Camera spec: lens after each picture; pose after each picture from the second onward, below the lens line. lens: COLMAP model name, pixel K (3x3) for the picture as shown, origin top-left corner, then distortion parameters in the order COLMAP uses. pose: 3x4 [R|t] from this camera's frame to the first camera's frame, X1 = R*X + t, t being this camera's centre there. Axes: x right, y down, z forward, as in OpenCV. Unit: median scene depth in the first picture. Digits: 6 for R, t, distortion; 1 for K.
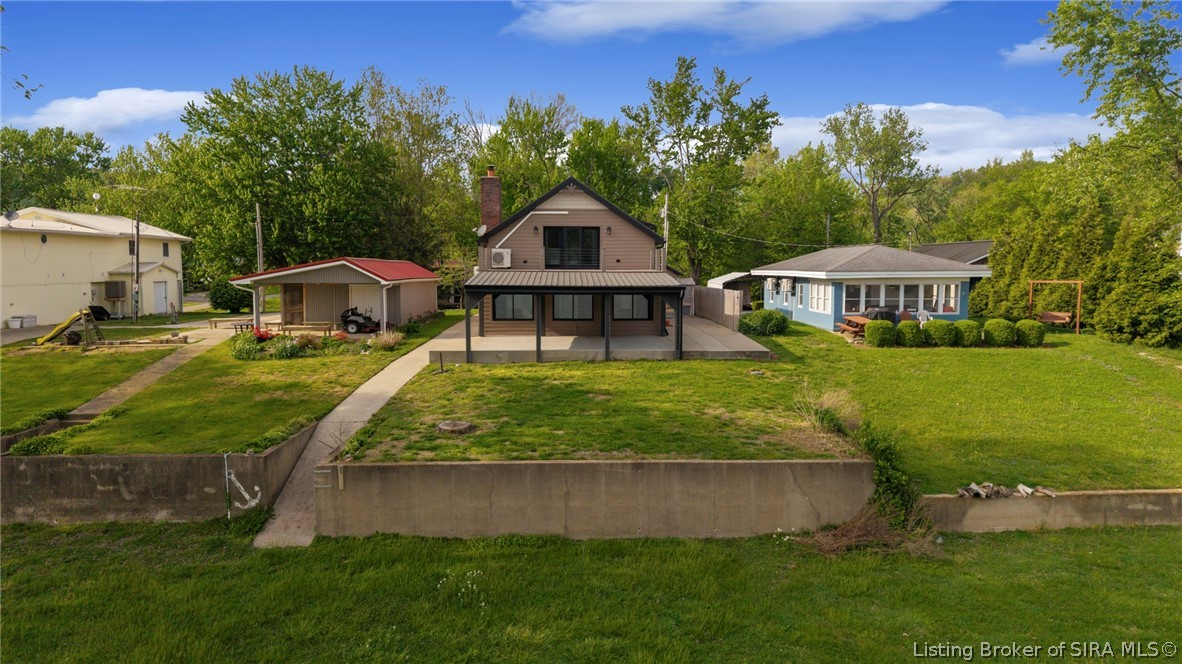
lens RADIAL K [[779.8, 0, 596.9], [0, 779.8, 335.7], [0, 0, 1]] dist [0.007824, -0.003569]
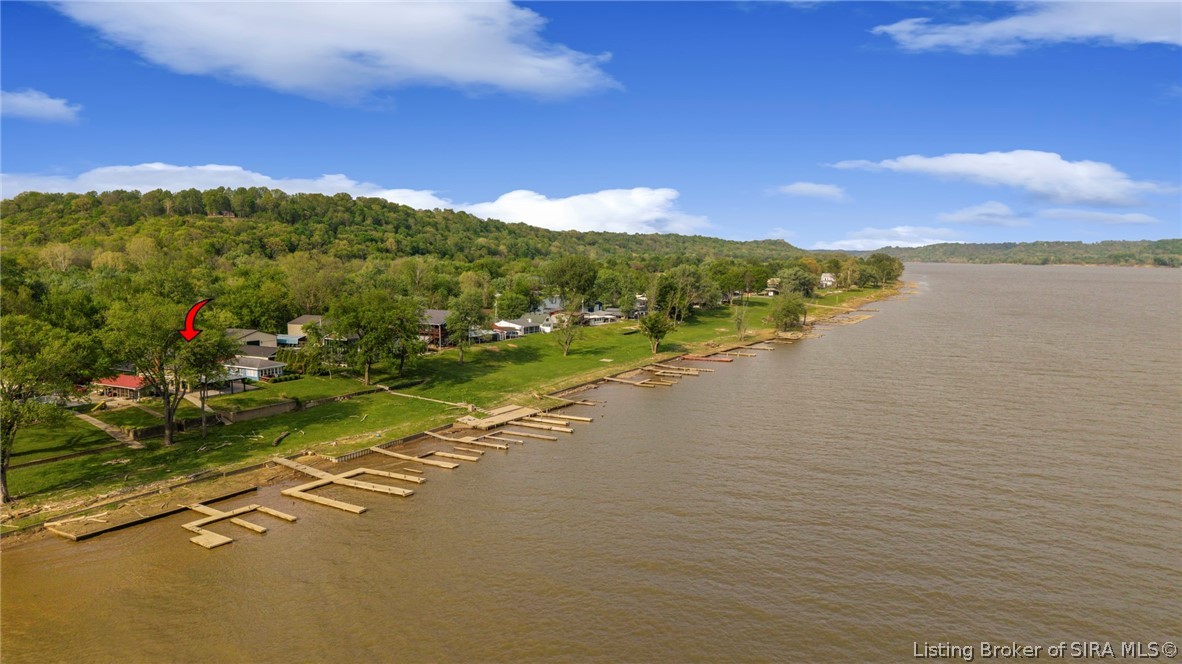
lens RADIAL K [[798.2, 0, 591.0], [0, 798.2, 332.0], [0, 0, 1]] dist [-0.001506, -0.001541]
pose [[0.521486, -0.077202, 0.849760, -2.670320], [0.073275, 0.996271, 0.045545, -0.367270], [-0.850107, 0.038515, 0.525199, -3.156489]]
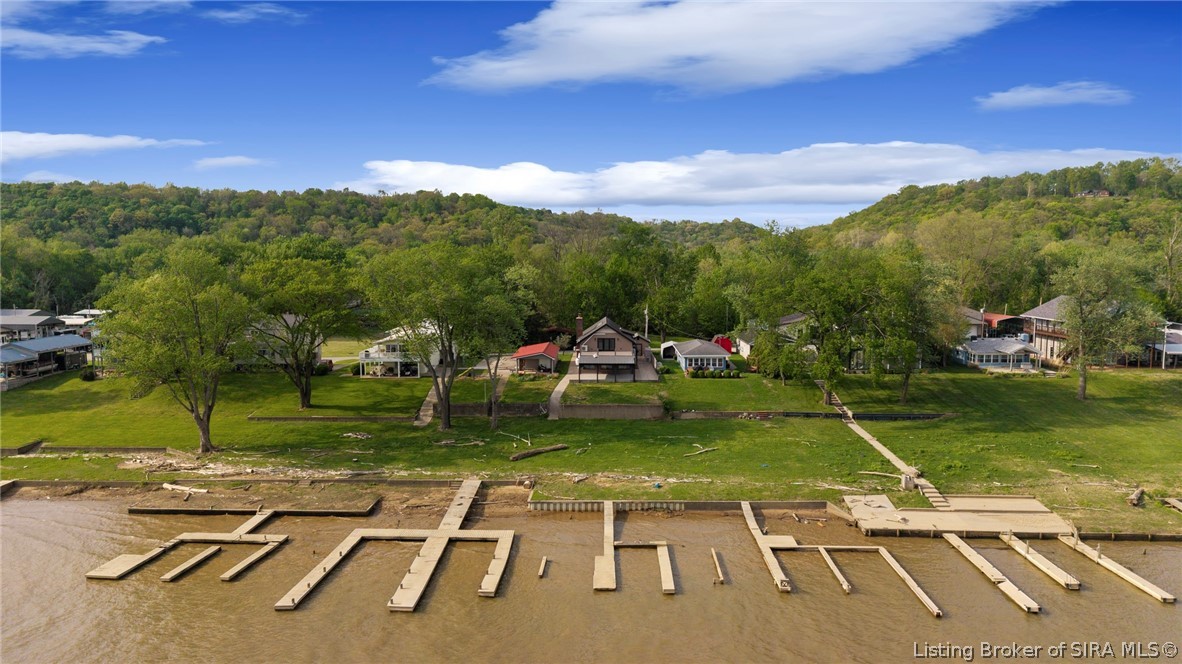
lens RADIAL K [[779.5, 0, 591.0], [0, 779.5, 332.0], [0, 0, 1]] dist [-0.001431, -0.000910]
pose [[0.998540, 0.002693, -0.053954, 0.085464], [-0.002061, 0.999929, 0.011768, -0.223034], [0.053982, -0.011639, 0.998474, -2.417490]]
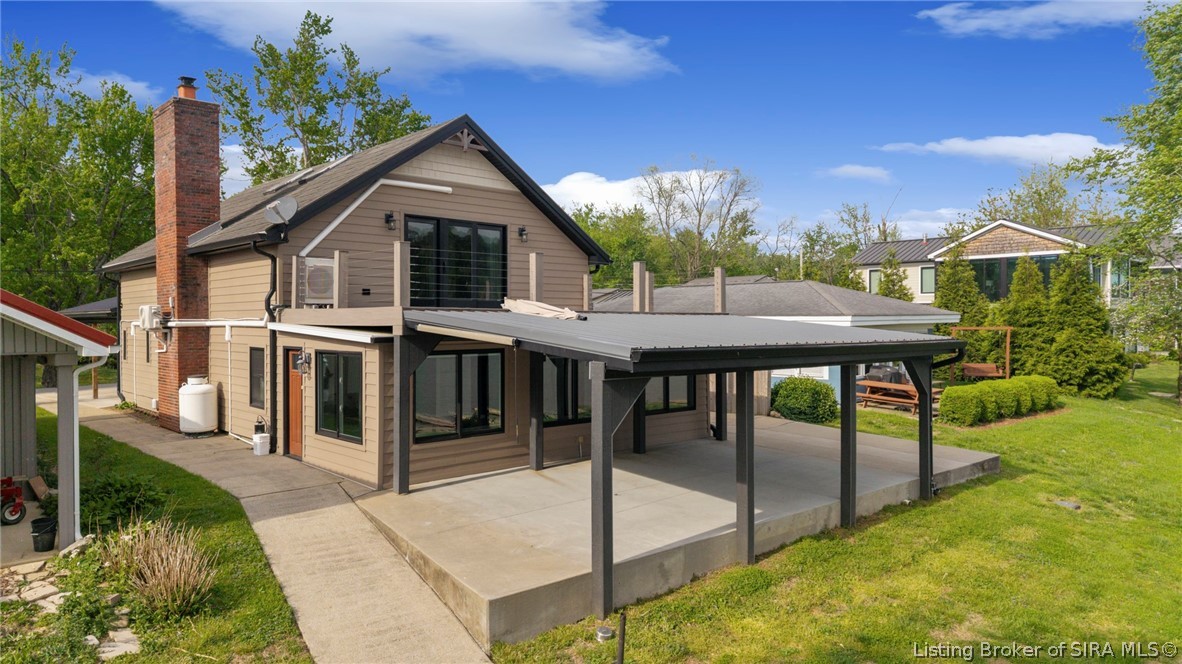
lens RADIAL K [[779.5, 0, 591.0], [0, 779.5, 332.0], [0, 0, 1]] dist [-0.001431, -0.000910]
pose [[0.765372, -0.007716, 0.643542, -0.302585], [0.054054, 0.997166, -0.052331, -0.047669], [-0.641315, 0.074839, 0.763620, 0.651291]]
